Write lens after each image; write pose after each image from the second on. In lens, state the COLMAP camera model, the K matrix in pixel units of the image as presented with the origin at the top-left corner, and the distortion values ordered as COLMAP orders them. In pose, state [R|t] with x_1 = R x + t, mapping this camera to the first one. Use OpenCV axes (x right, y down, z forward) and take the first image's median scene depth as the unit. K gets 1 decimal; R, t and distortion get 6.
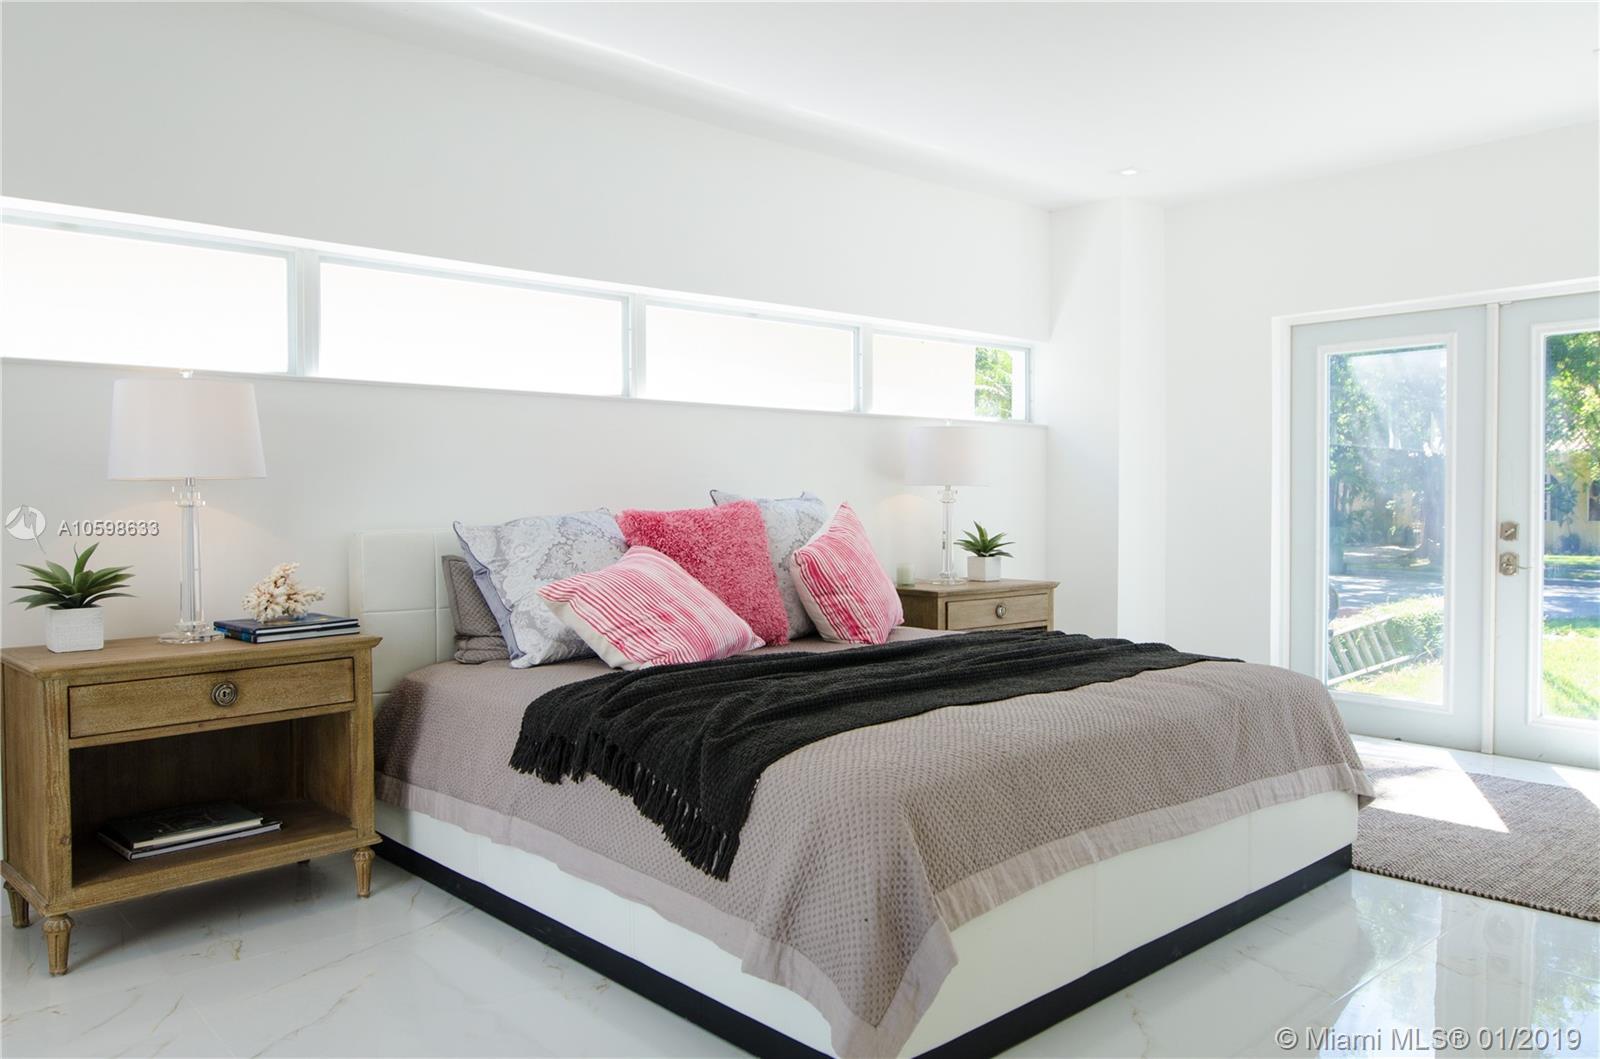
lens RADIAL K [[1158.7, 0, 800.0], [0, 1158.7, 529.5], [0, 0, 1]] dist [-0.001617, -0.000507]
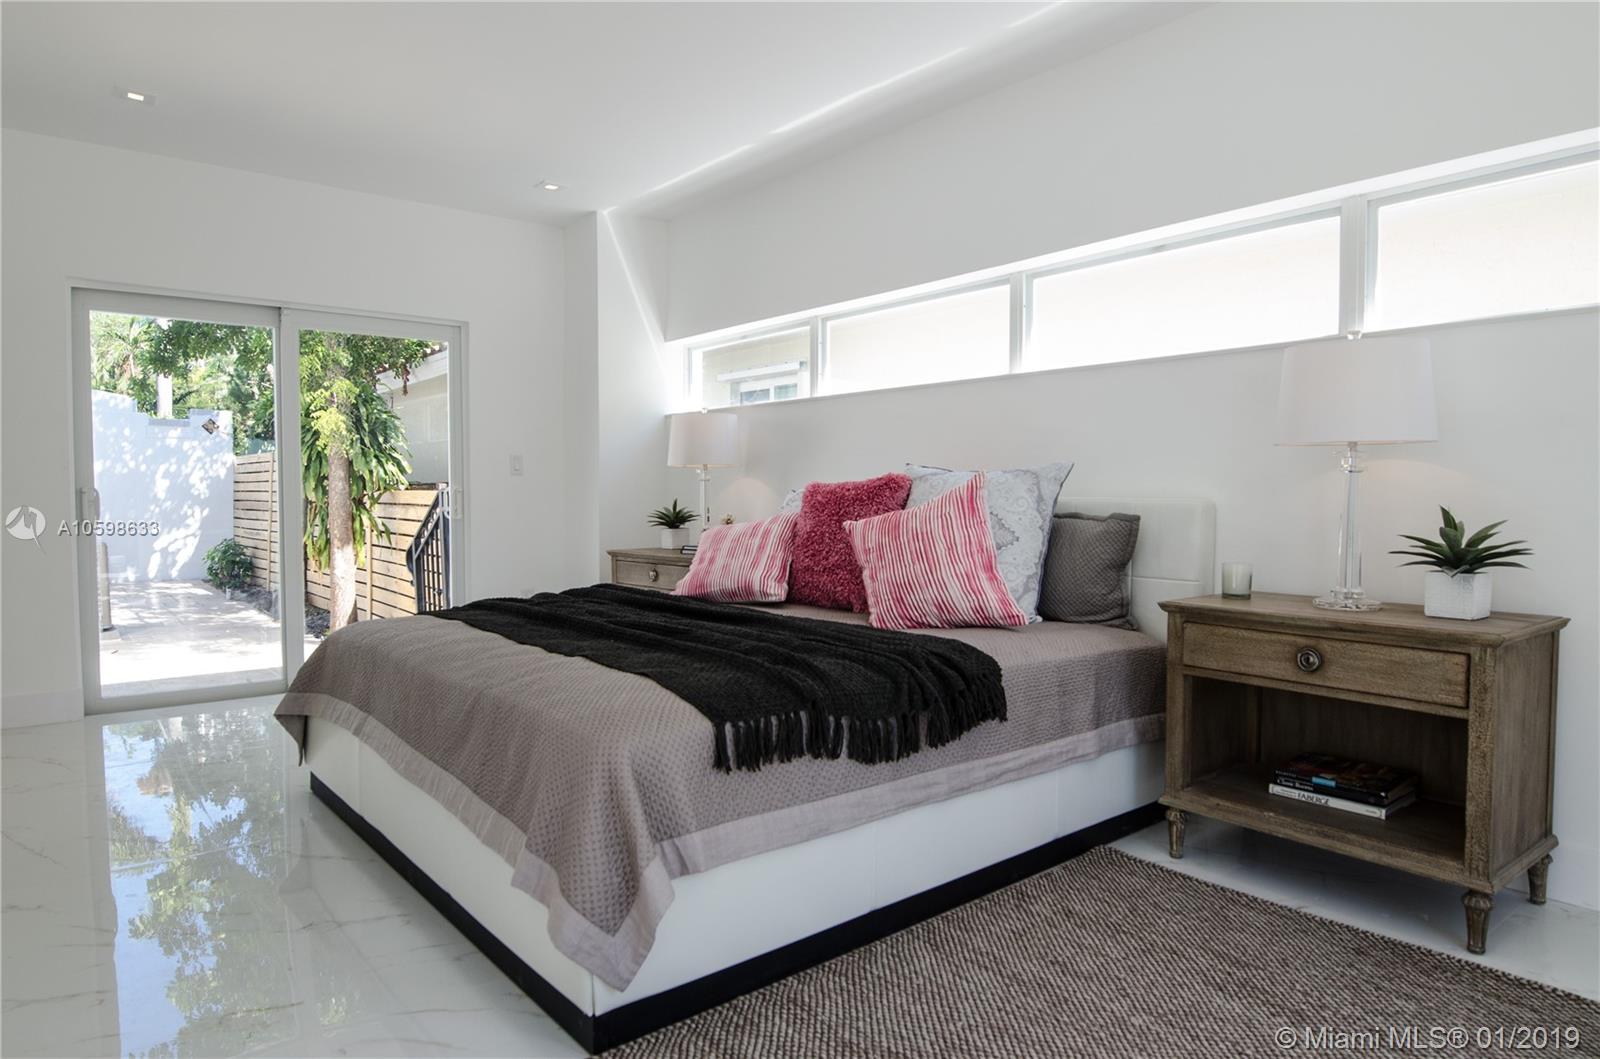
lens RADIAL K [[970.2, 0, 795.7], [0, 970.2, 530.8], [0, 0, 1]] dist [-0.012435, -0.005107]
pose [[-0.062644, 0.046320, -0.996960, 0.728794], [-0.025870, 0.998511, 0.048018, -0.010440], [0.997701, 0.028799, -0.061353, 0.852157]]
